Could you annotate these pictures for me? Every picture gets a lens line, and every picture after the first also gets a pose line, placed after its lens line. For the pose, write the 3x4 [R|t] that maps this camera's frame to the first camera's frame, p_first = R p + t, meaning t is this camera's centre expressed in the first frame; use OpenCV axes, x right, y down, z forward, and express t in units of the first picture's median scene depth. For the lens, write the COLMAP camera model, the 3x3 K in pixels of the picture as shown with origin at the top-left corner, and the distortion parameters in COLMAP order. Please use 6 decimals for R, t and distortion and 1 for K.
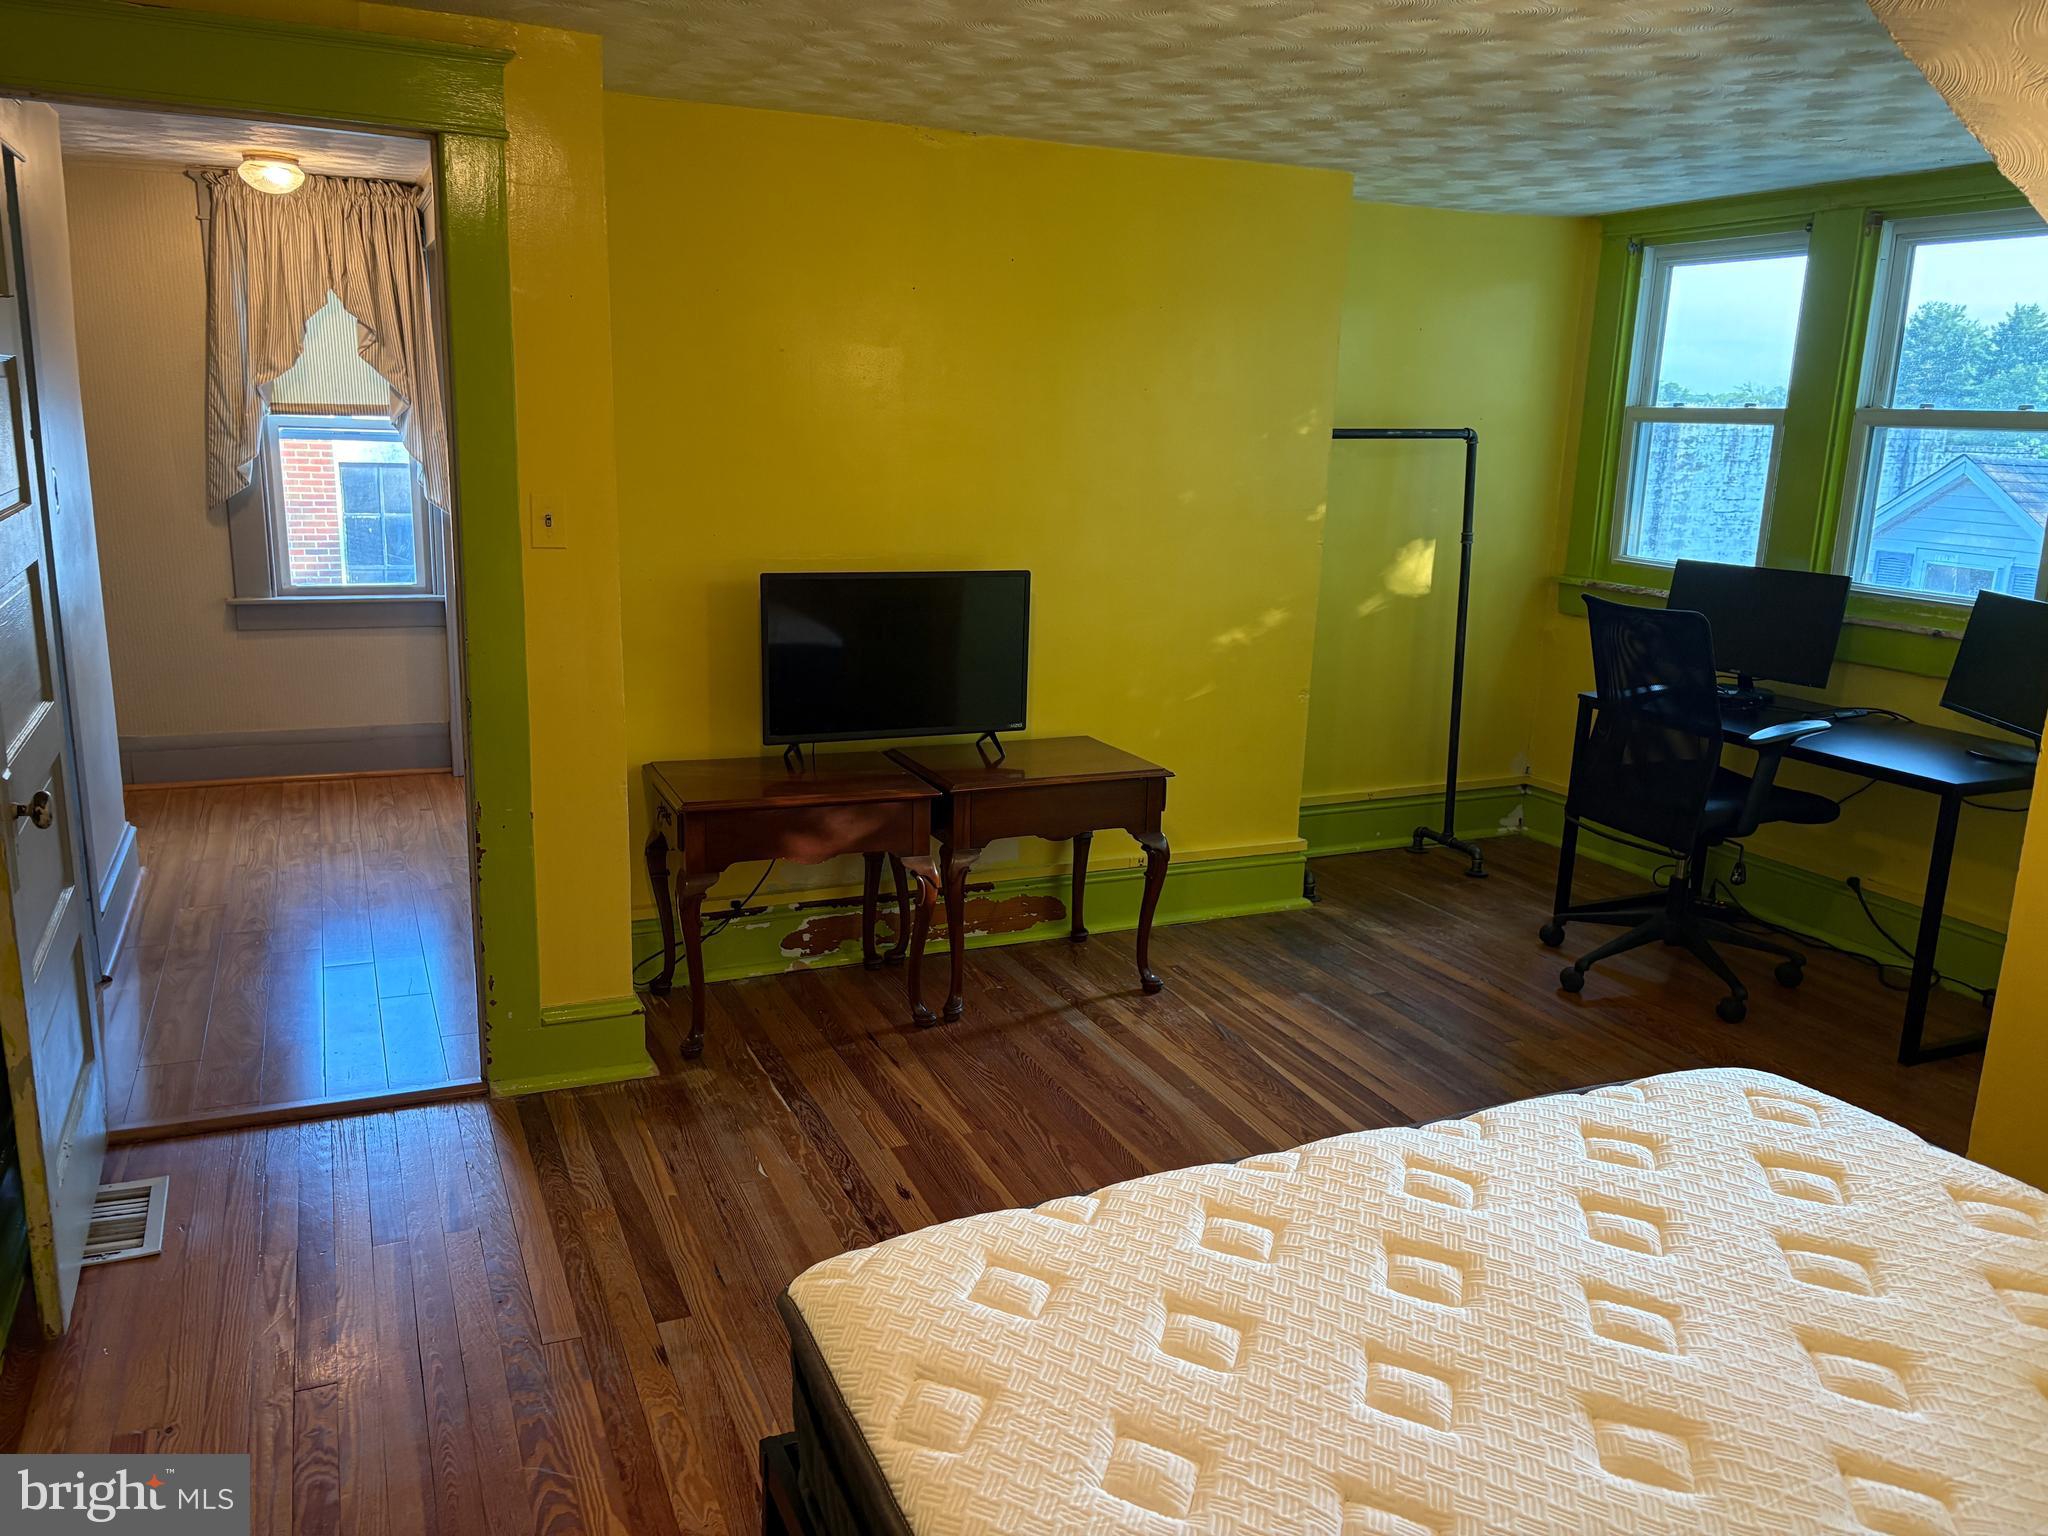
lens RADIAL K [[1543.3, 0, 1032.1], [0, 1543.3, 783.3], [0, 0, 1]] dist [0.032383, -0.019098]
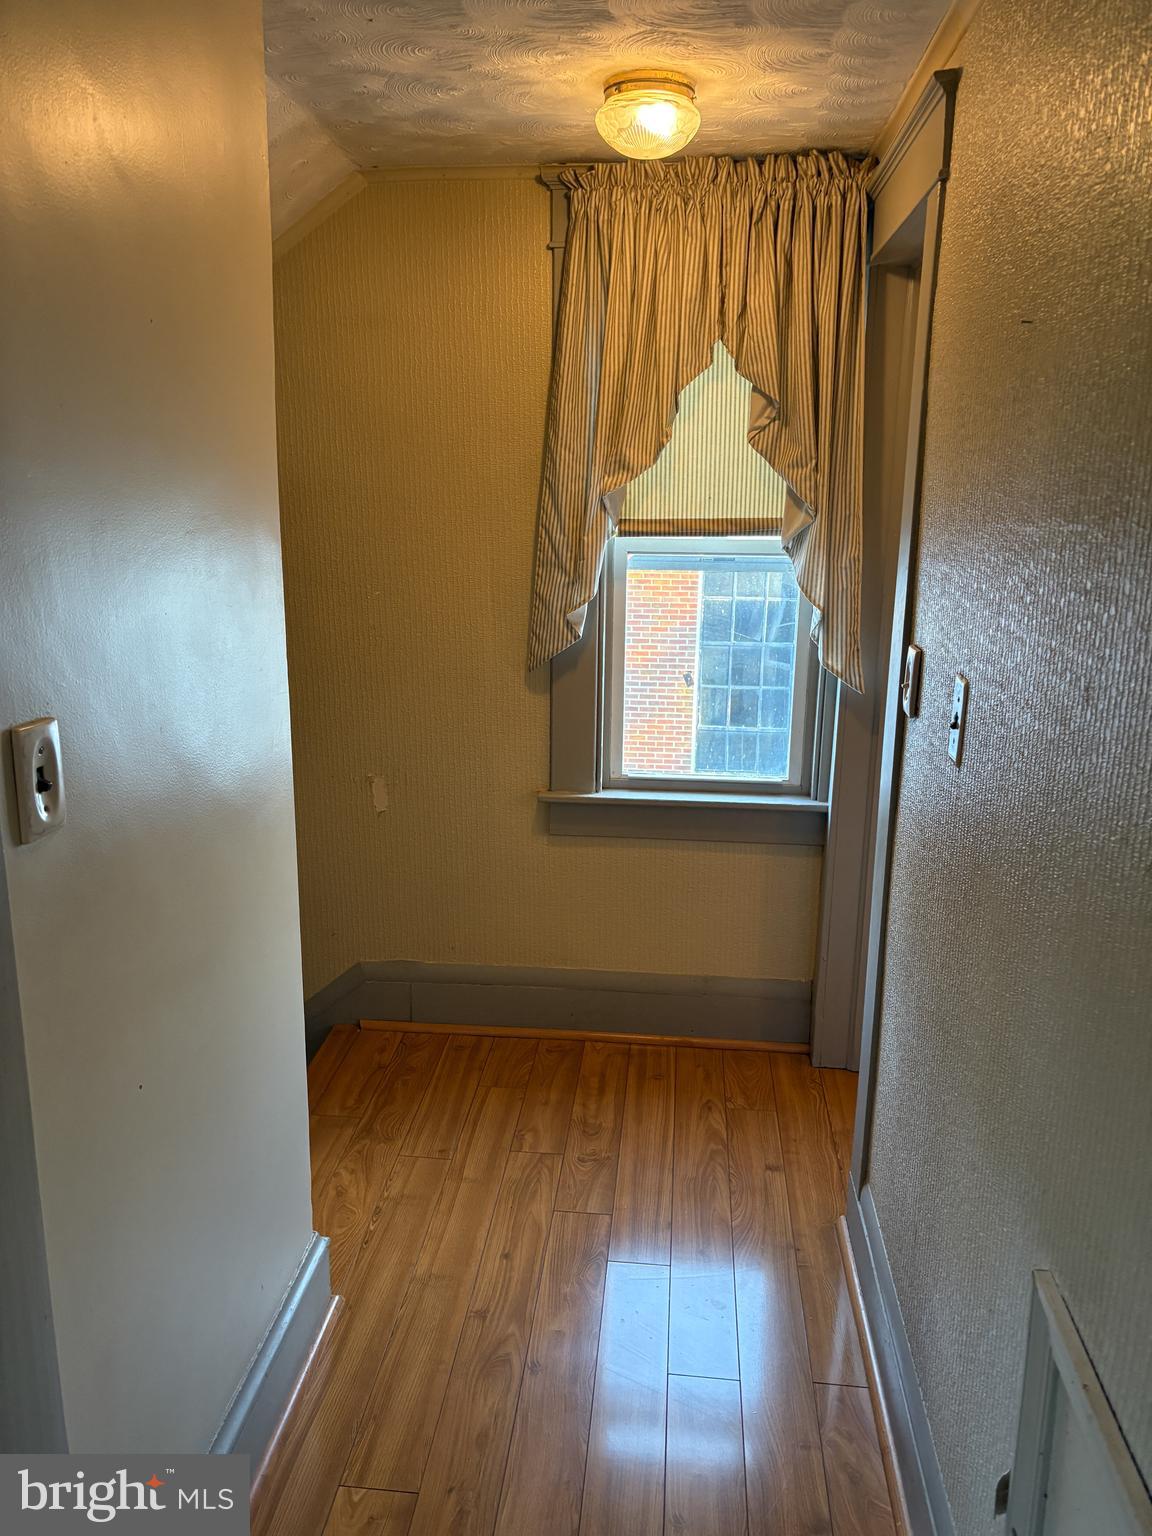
lens RADIAL K [[1157.5, 0, 566.7], [0, 1157.5, 773.5], [0, 0, 1]] dist [0.032383, -0.019098]
pose [[0.863960, 0.097594, -0.494013, -0.251065], [-0.099497, 0.994783, 0.022516, -0.144481], [0.493634, 0.029700, 0.869163, 0.557402]]
